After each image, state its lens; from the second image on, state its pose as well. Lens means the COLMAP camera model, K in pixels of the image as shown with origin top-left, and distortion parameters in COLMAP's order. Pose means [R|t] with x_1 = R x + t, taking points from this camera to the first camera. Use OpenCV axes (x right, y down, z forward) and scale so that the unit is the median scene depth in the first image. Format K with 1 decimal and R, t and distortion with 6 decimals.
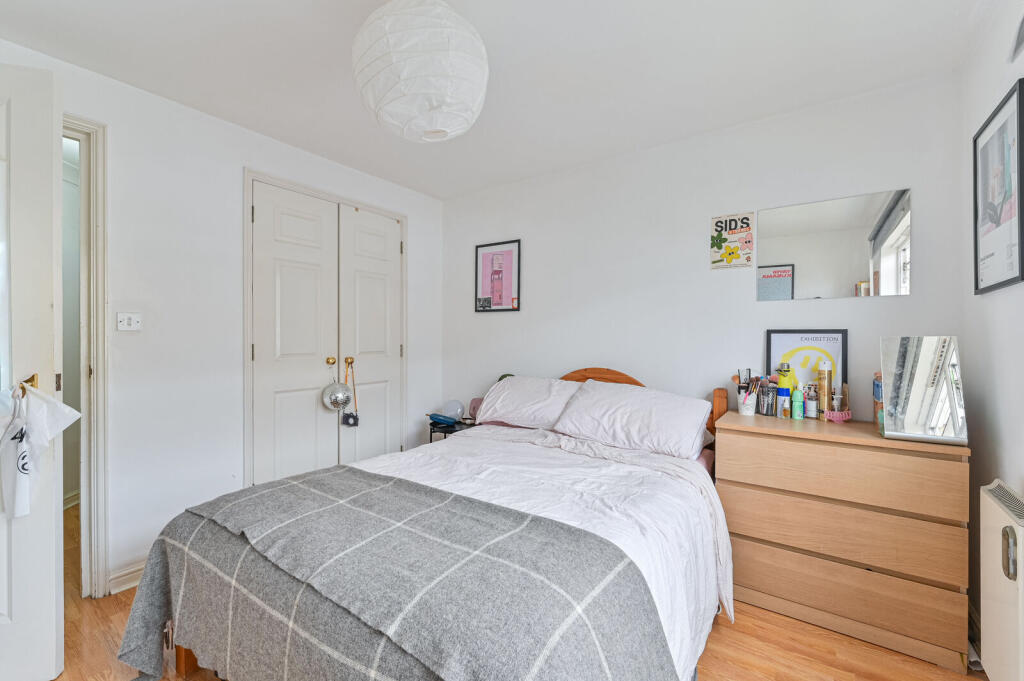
lens RADIAL K [[417.6, 0, 516.1], [0, 417.6, 337.3], [0, 0, 1]] dist [0.001789, 0.000068]
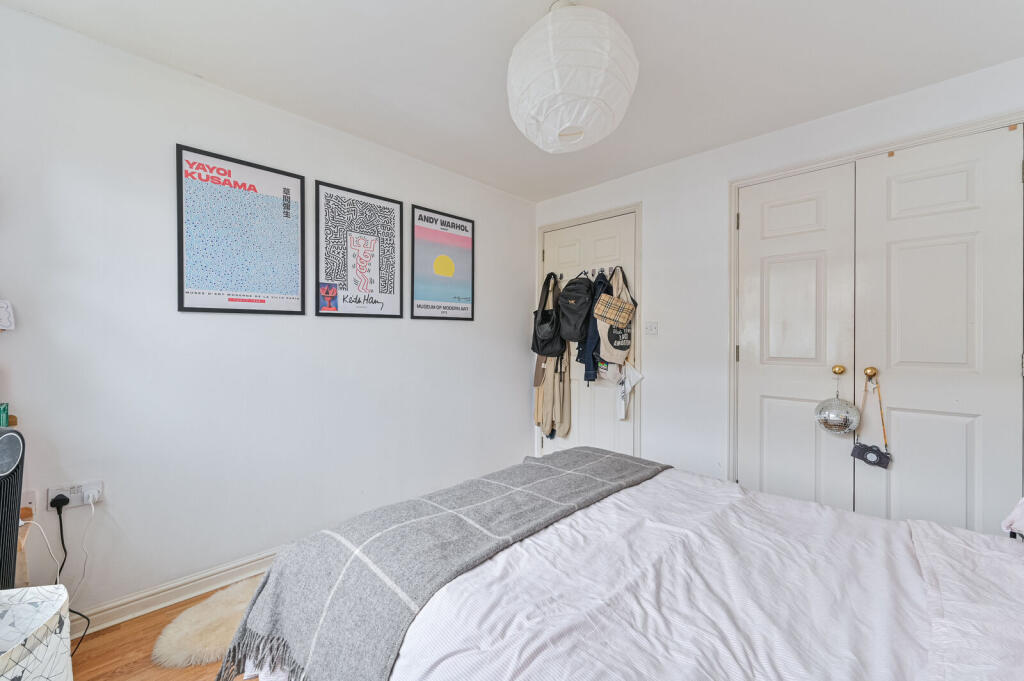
lens RADIAL K [[417.6, 0, 516.1], [0, 417.6, 337.3], [0, 0, 1]] dist [0.001789, 0.000068]
pose [[-0.159817, -0.002074, -0.987145, 0.418590], [-0.004227, 0.999990, -0.001417, -0.000234], [0.987138, 0.003946, -0.159824, 0.528832]]
